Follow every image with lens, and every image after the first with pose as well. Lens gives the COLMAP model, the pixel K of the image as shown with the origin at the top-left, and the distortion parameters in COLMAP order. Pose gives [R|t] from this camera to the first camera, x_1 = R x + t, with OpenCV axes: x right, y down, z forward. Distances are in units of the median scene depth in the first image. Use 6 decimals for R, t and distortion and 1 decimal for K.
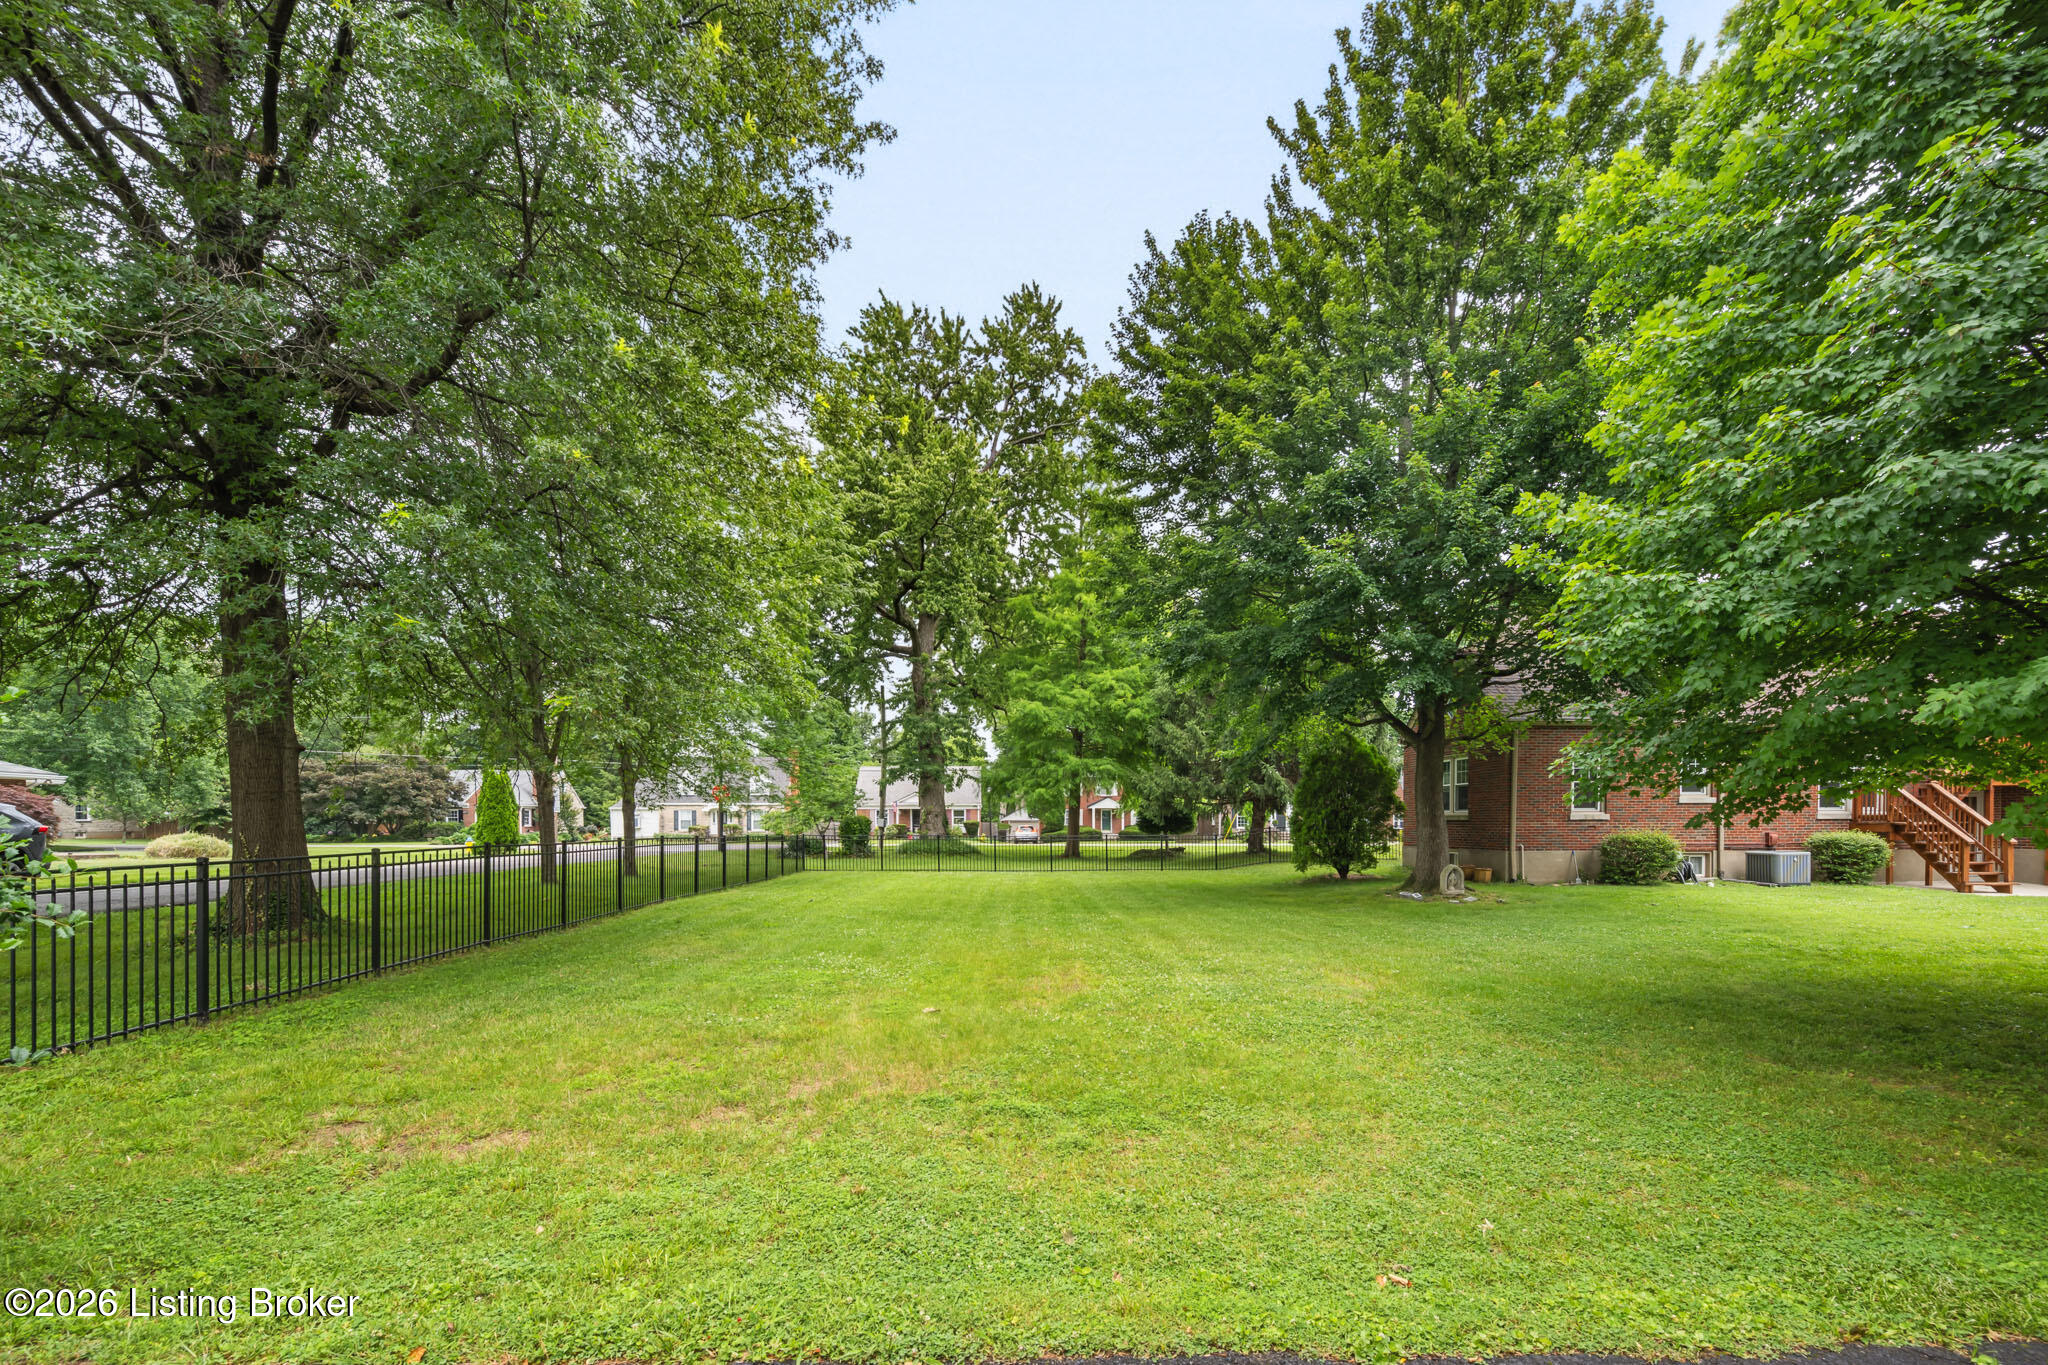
lens RADIAL K [[846.3, 0, 1026.2], [0, 846.3, 819.6], [0, 0, 1]] dist [-0.000993, -0.000672]
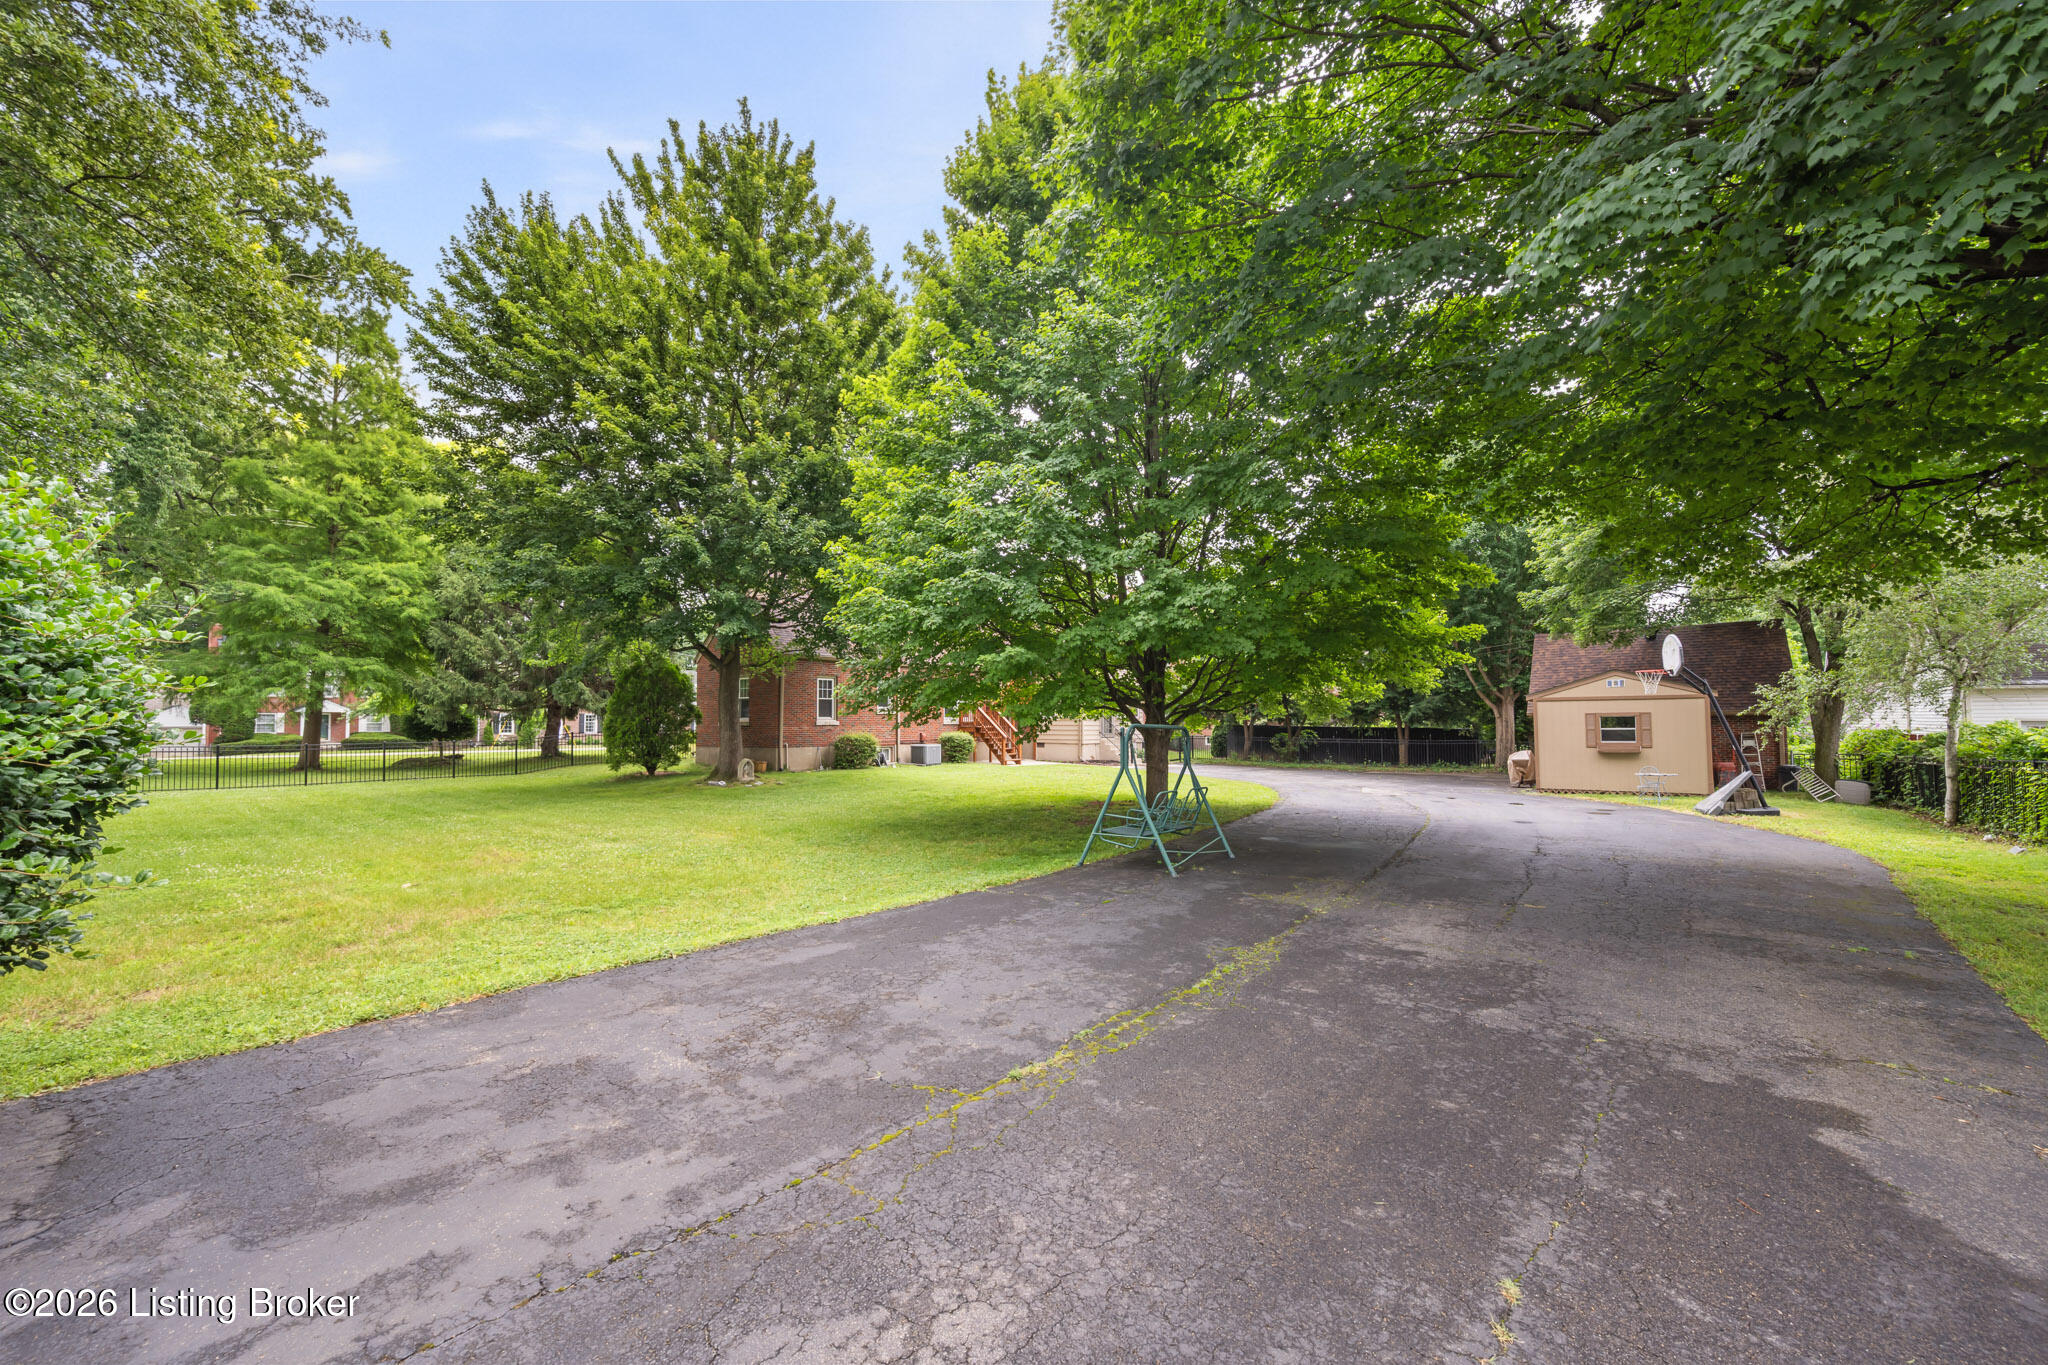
lens RADIAL K [[846.3, 0, 1026.2], [0, 846.3, 819.6], [0, 0, 1]] dist [-0.000993, -0.000672]
pose [[0.658998, -0.085689, 0.747248, -0.212052], [0.001295, 0.993617, 0.112799, -0.002063], [-0.752144, -0.073366, 0.654903, -0.221011]]
